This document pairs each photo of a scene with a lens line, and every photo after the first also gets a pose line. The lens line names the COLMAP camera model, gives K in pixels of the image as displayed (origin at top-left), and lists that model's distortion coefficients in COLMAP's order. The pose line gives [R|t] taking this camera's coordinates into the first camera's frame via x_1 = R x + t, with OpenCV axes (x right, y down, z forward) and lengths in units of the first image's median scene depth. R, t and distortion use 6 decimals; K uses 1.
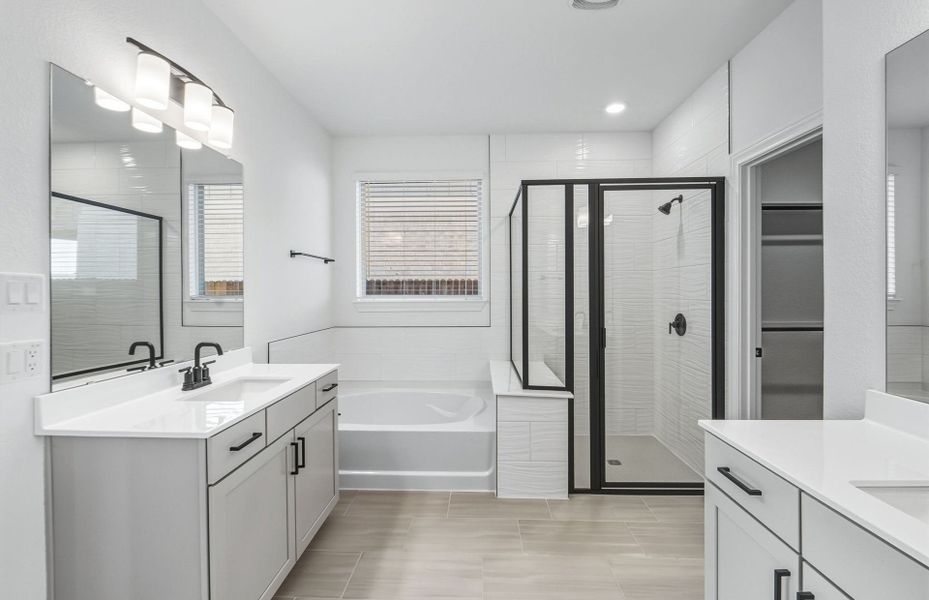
lens RADIAL K [[386.8, 0, 467.3], [0, 386.8, 294.5], [0, 0, 1]] dist [-0.009678, -0.000141]
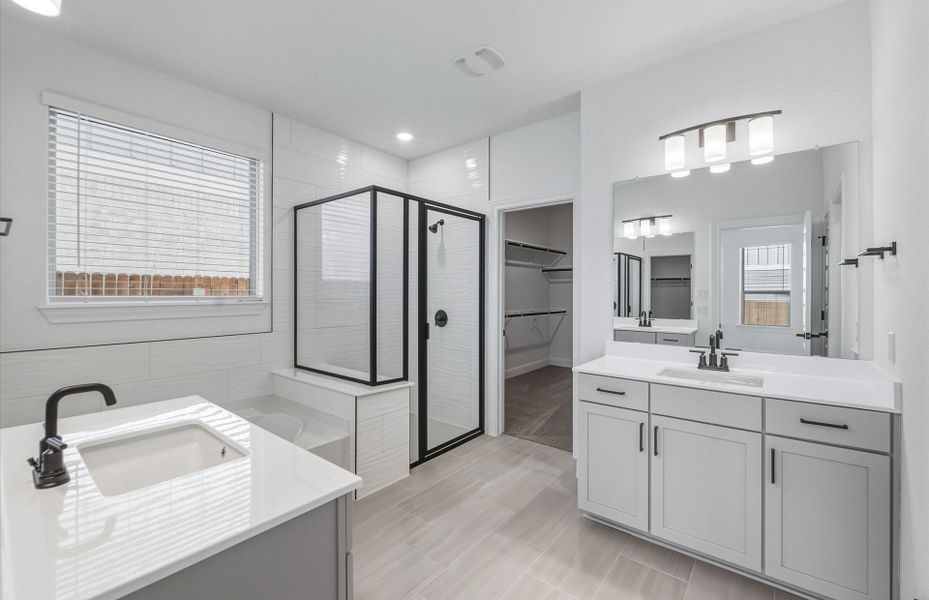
lens RADIAL K [[386.8, 0, 467.3], [0, 386.8, 294.5], [0, 0, 1]] dist [-0.009678, -0.000141]
pose [[0.590445, 0.002334, 0.807074, -0.559485], [-0.001390, 0.999997, -0.001876, -0.000354], [-0.807077, -0.000014, 0.590447, 0.188735]]
